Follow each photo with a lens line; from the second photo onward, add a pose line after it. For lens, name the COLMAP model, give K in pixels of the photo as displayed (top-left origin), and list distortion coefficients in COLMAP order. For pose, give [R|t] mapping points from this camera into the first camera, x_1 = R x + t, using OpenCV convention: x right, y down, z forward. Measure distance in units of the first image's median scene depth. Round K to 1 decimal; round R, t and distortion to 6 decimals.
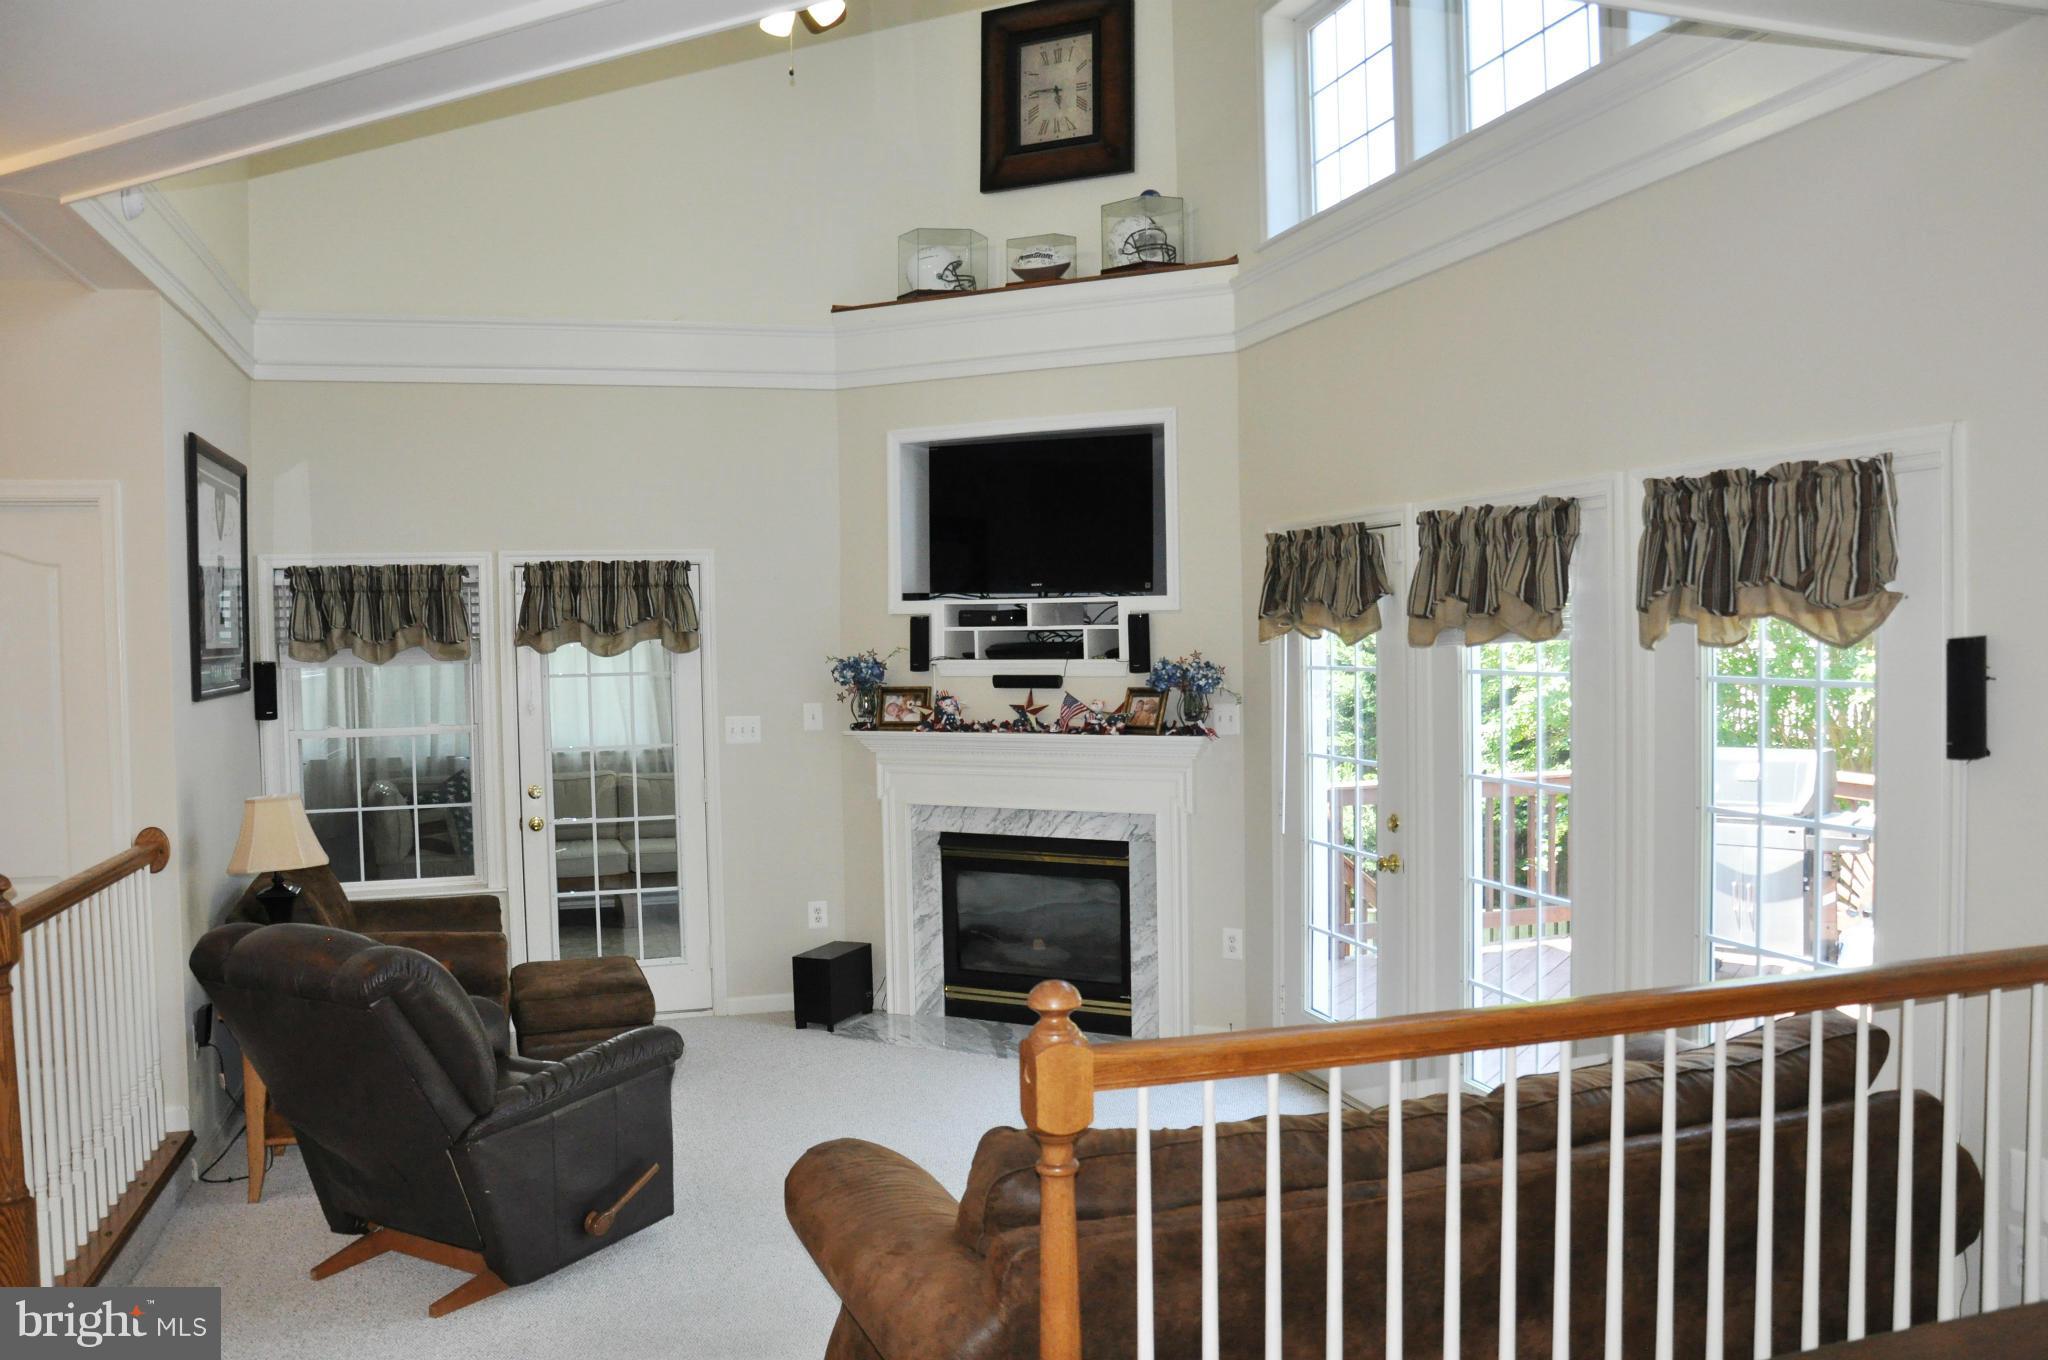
lens RADIAL K [[1601.6, 0, 1024.0], [0, 1601.6, 680.0], [0, 0, 1]] dist [-0.160745, 0.115524]
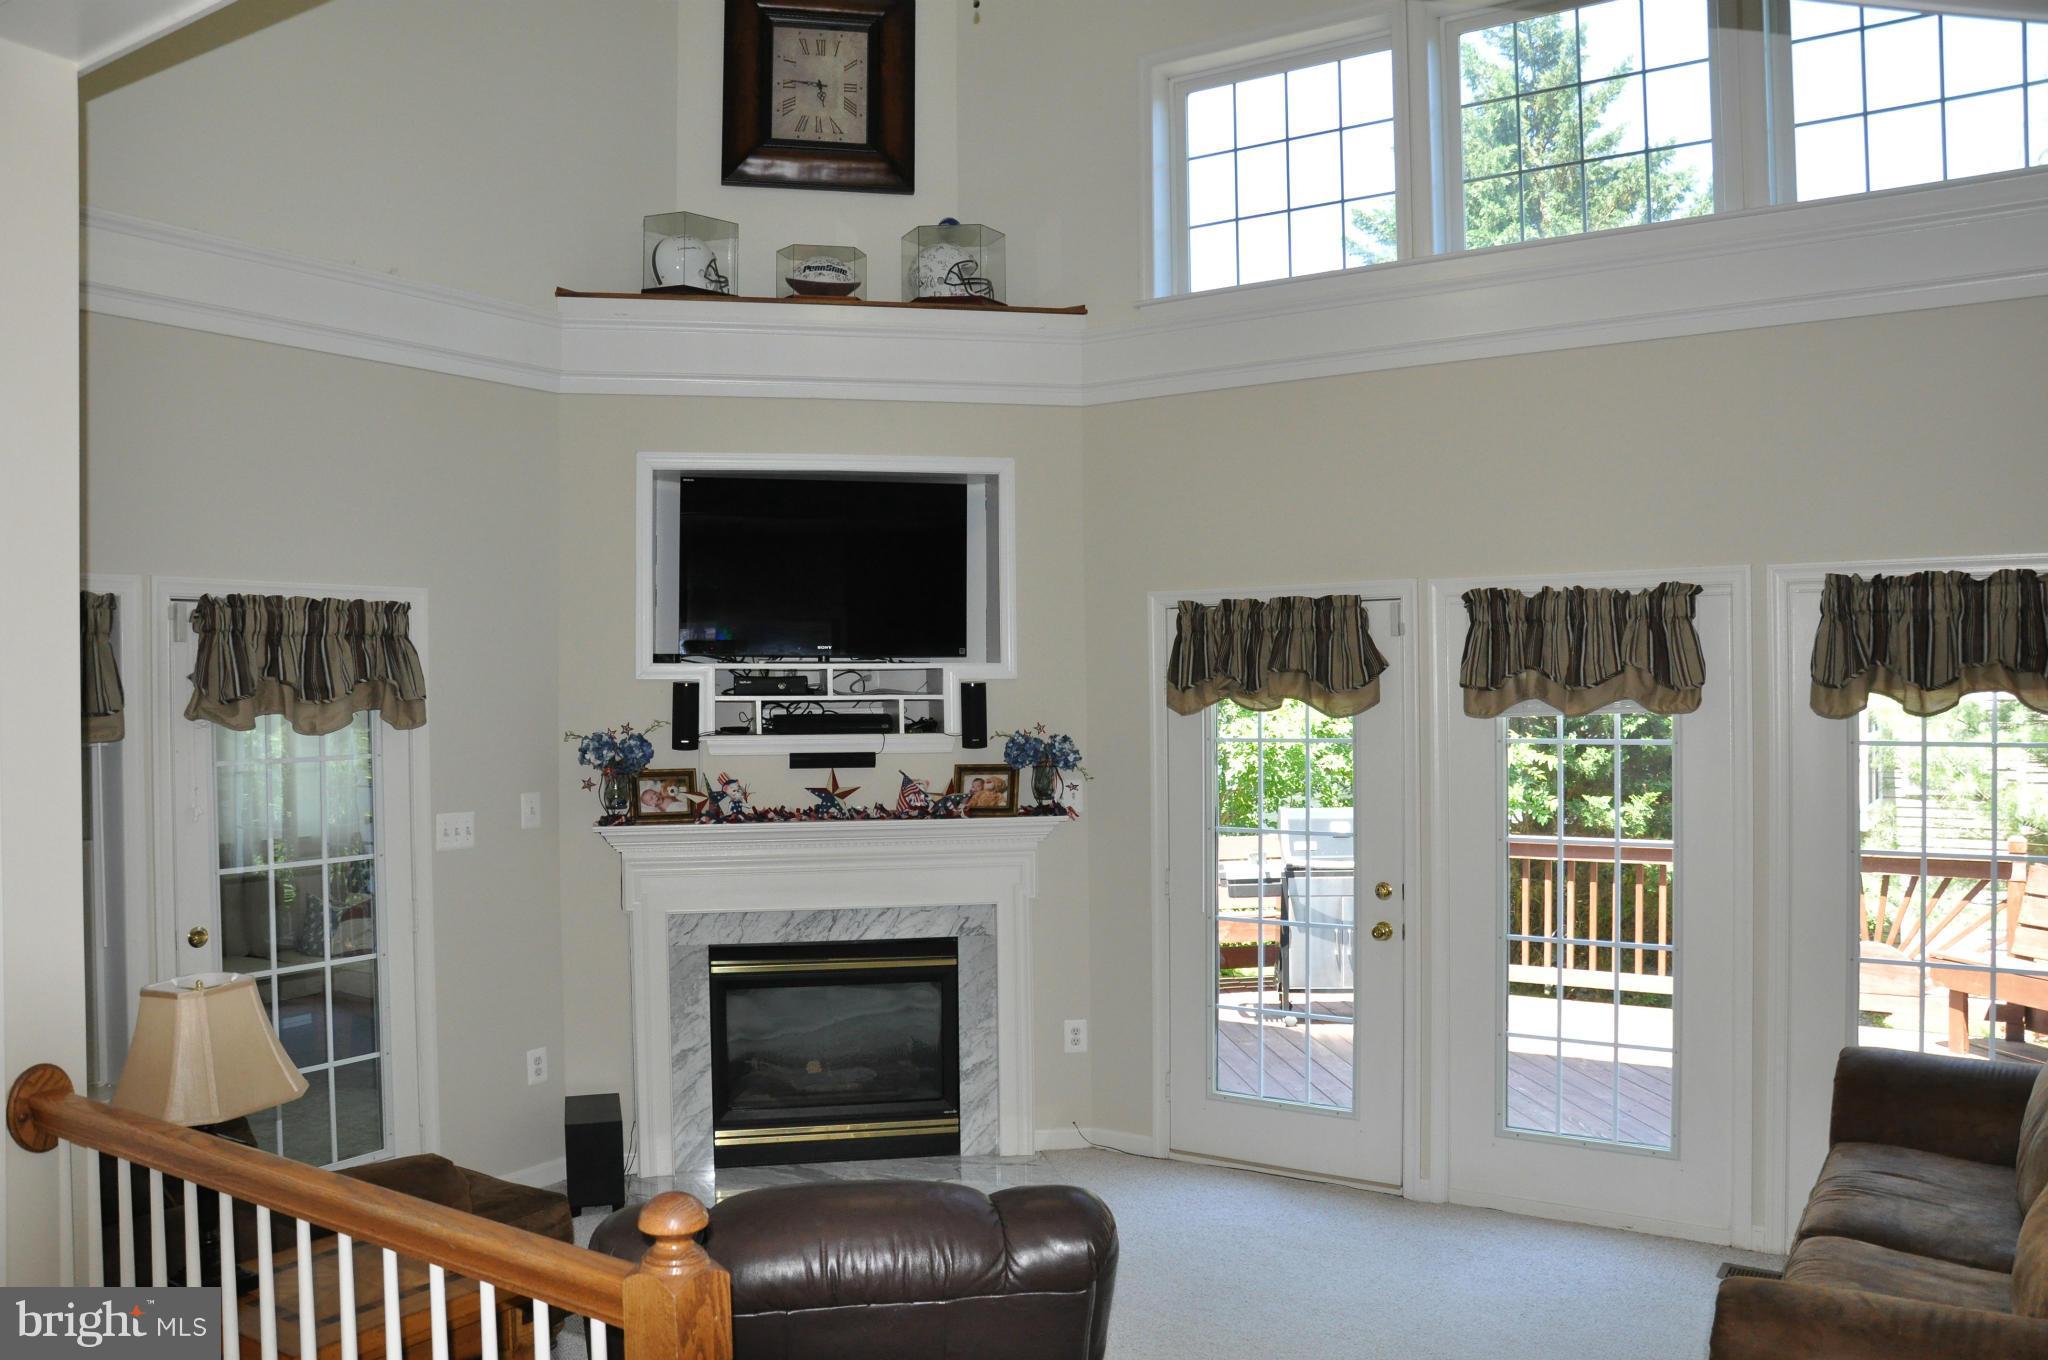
lens RADIAL K [[1601.6, 0, 1024.0], [0, 1601.6, 680.0], [0, 0, 1]] dist [-0.160745, 0.115524]
pose [[0.776380, 0.012013, 0.630151, -0.452158], [0.015824, 0.999132, -0.038543, -0.007277], [-0.630067, 0.039895, 0.775515, 0.268390]]
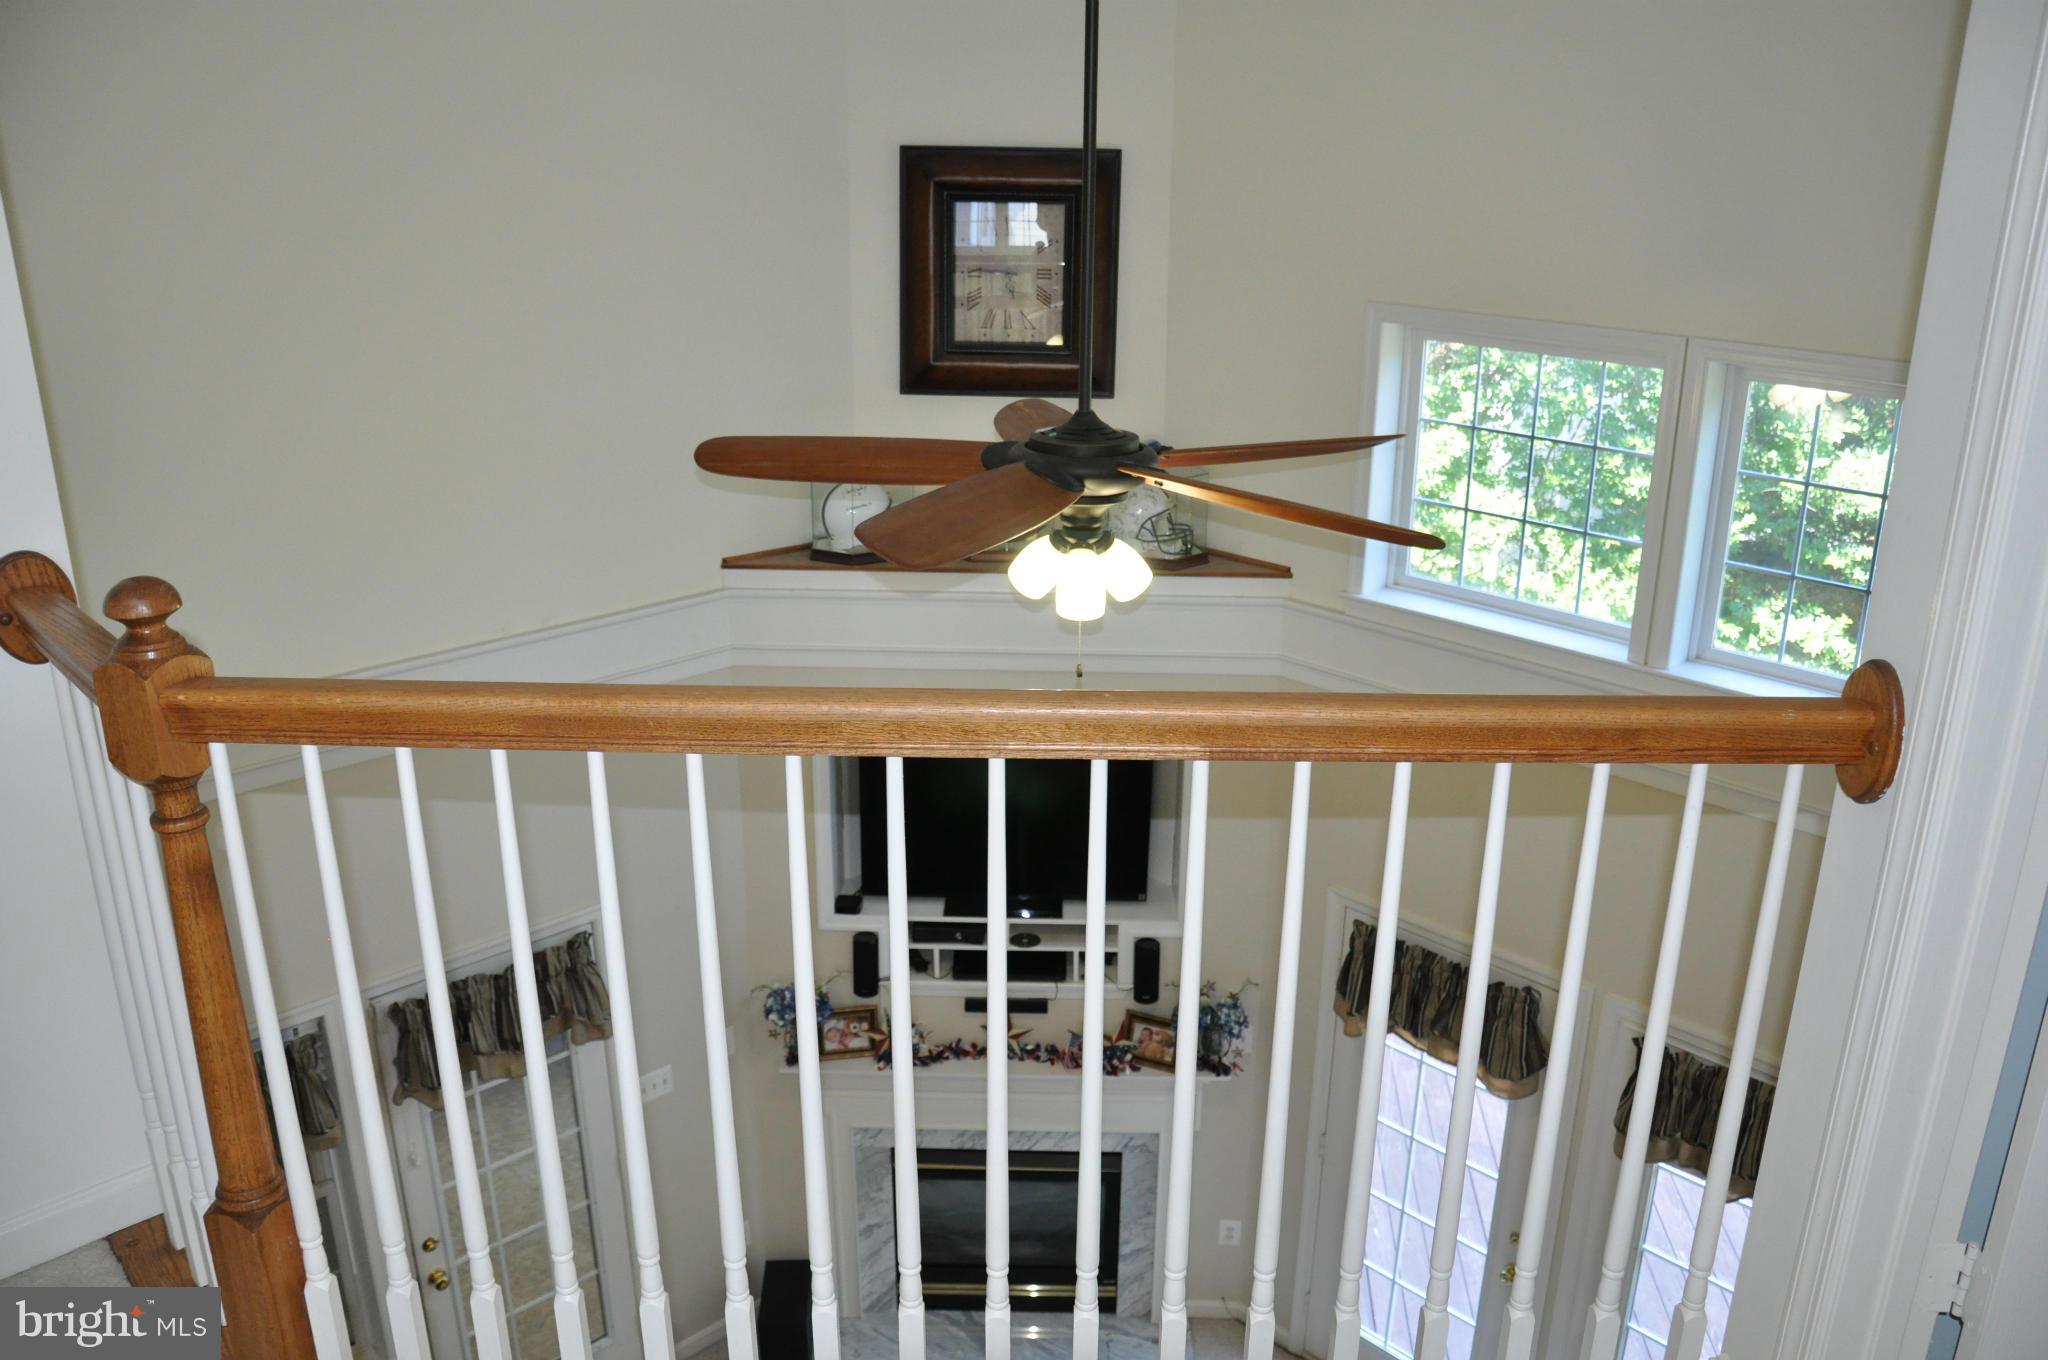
lens RADIAL K [[1601.6, 0, 1024.0], [0, 1601.6, 680.0], [0, 0, 1]] dist [-0.160745, 0.115524]
pose [[0.894776, -0.124139, 0.428912, -0.341372], [-0.006972, 0.956575, 0.291403, -0.424347], [-0.446461, -0.263730, 0.855055, 0.285918]]
